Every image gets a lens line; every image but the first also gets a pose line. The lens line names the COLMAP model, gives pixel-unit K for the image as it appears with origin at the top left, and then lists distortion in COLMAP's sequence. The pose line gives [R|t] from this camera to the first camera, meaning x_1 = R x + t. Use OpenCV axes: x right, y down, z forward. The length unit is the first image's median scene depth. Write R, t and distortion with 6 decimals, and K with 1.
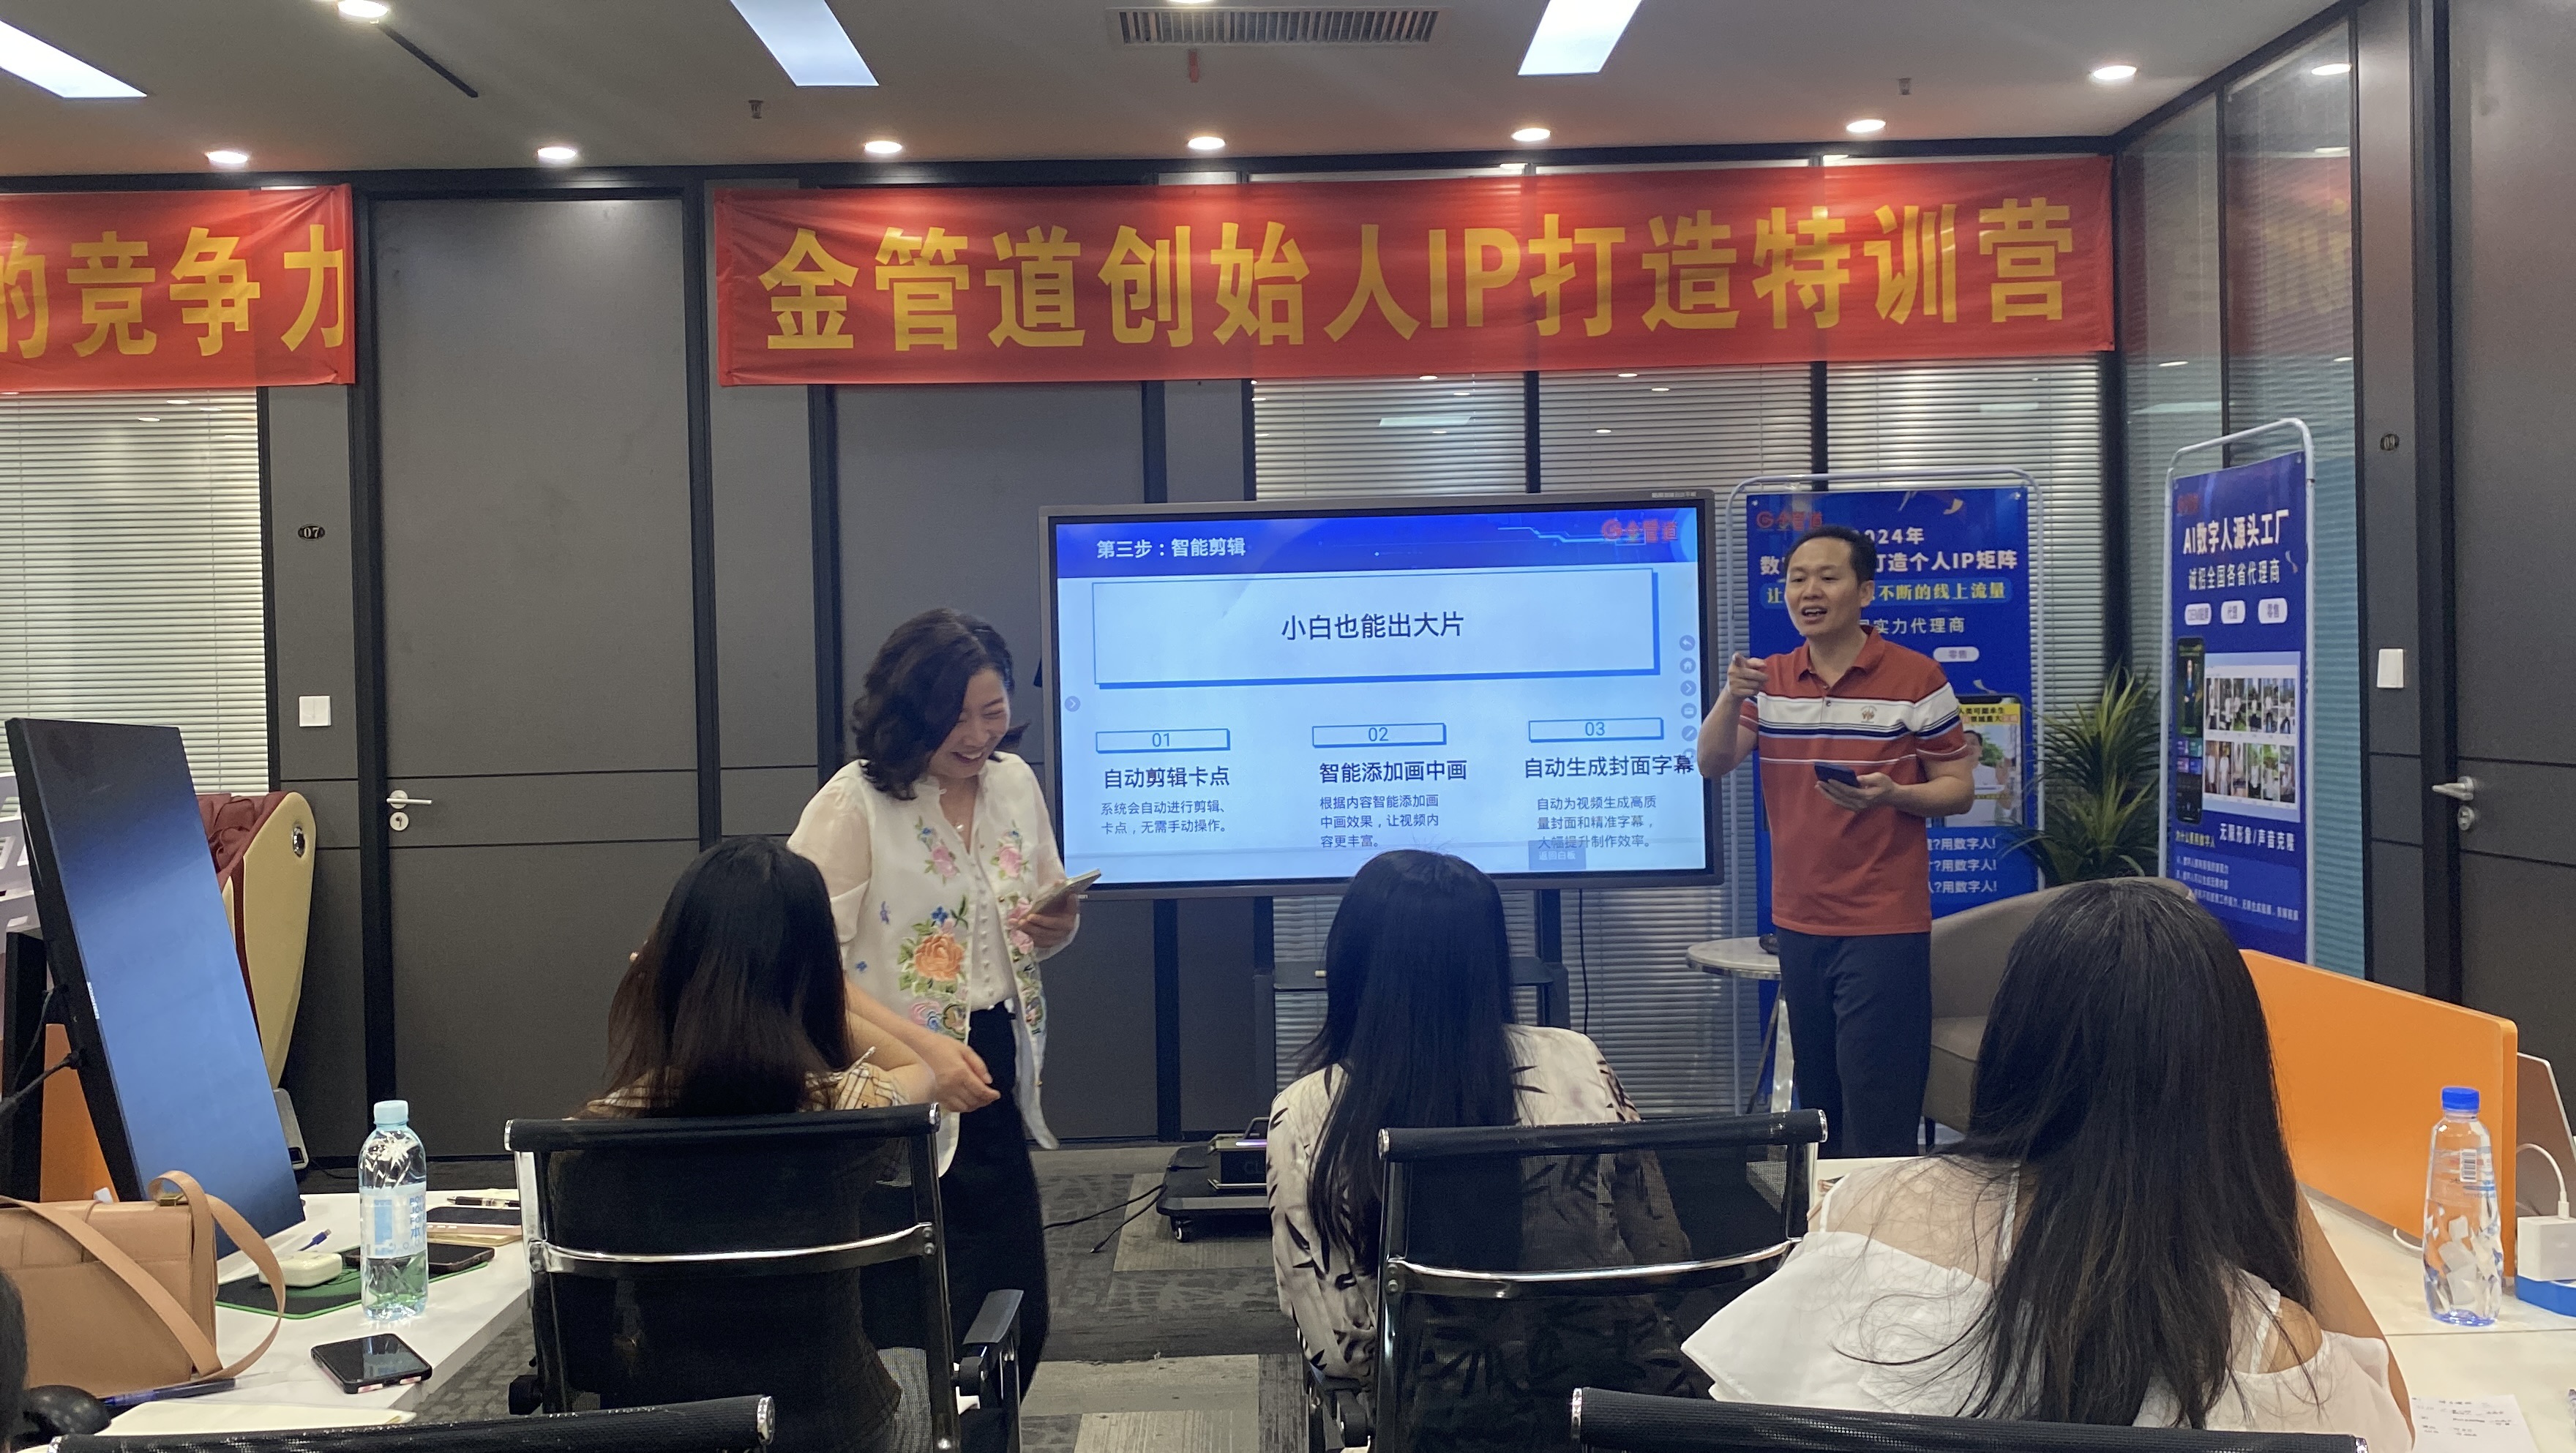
lens RADIAL K [[2279.4, 0, 1289.9], [0, 2279.4, 684.4], [0, 0, 1]] dist [0.077119, -0.143282]
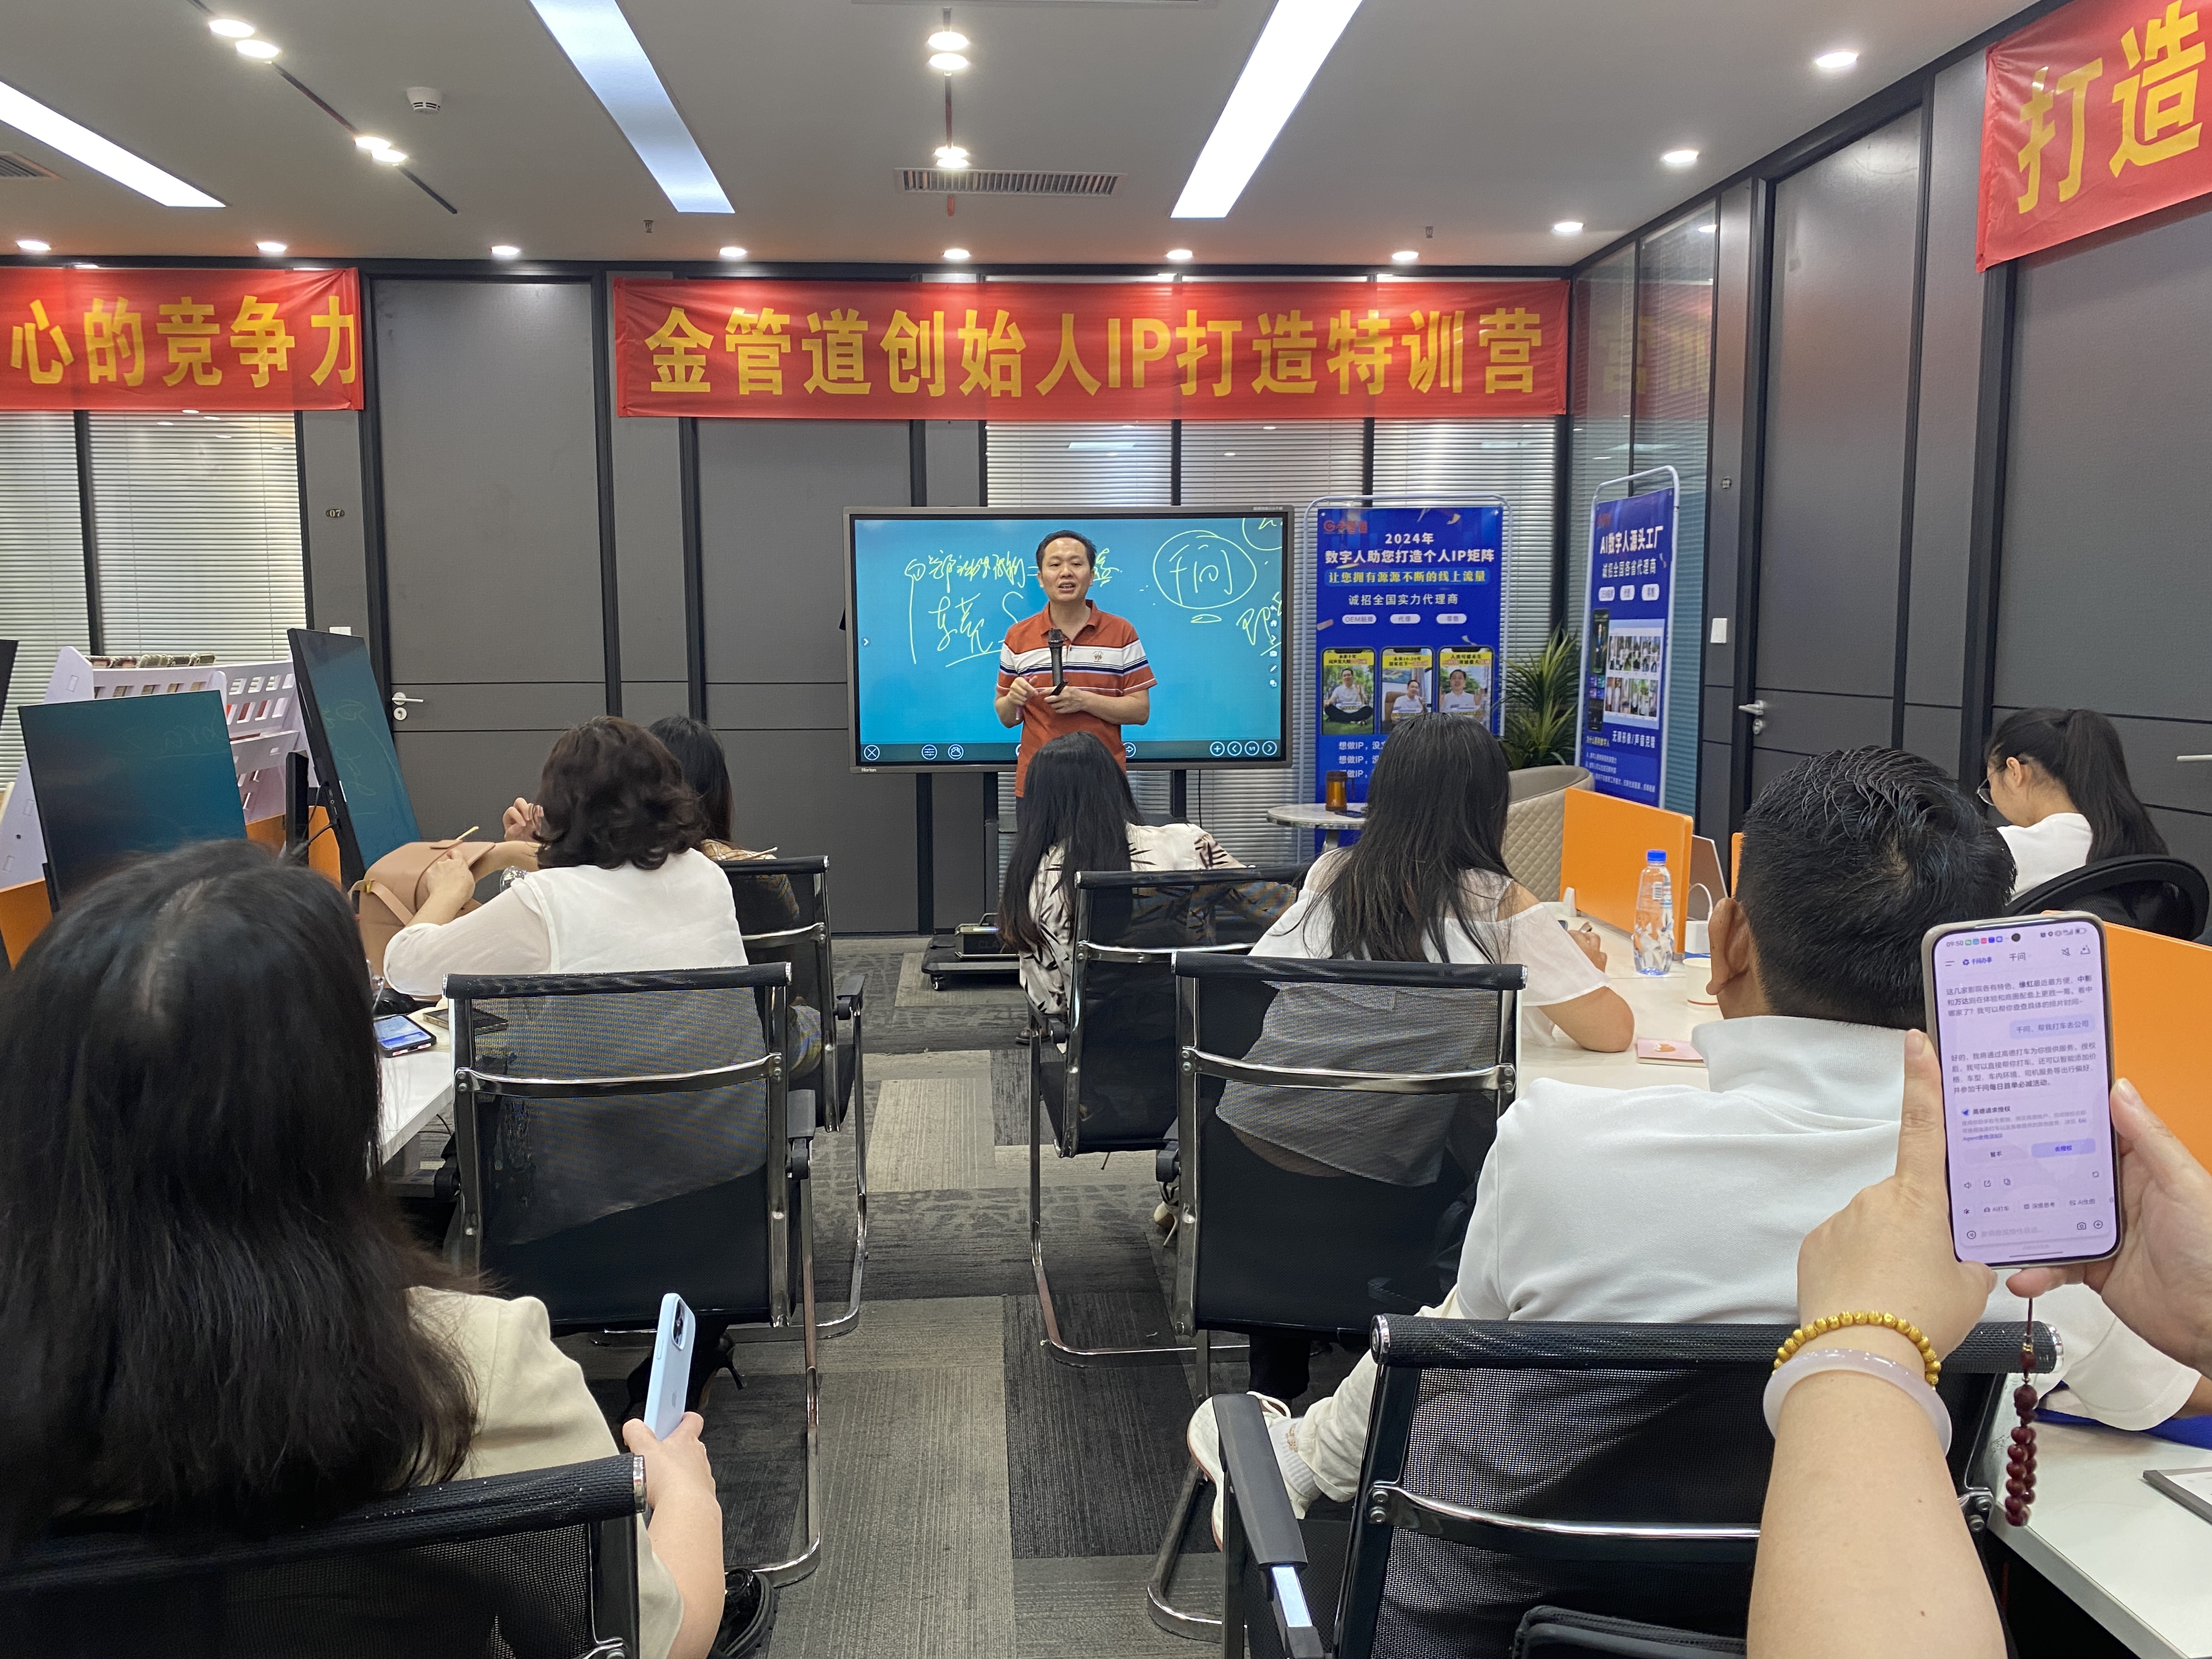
lens RADIAL K [[1705.7, 0, 1067.1], [0, 1705.7, 806.6], [0, 0, 1]] dist [0.039762, -0.045782]
pose [[0.998929, 0.012766, 0.044473, -0.009995], [-0.017083, 0.995030, 0.098099, 0.004030], [-0.043000, -0.098753, 0.994182, -0.115472]]
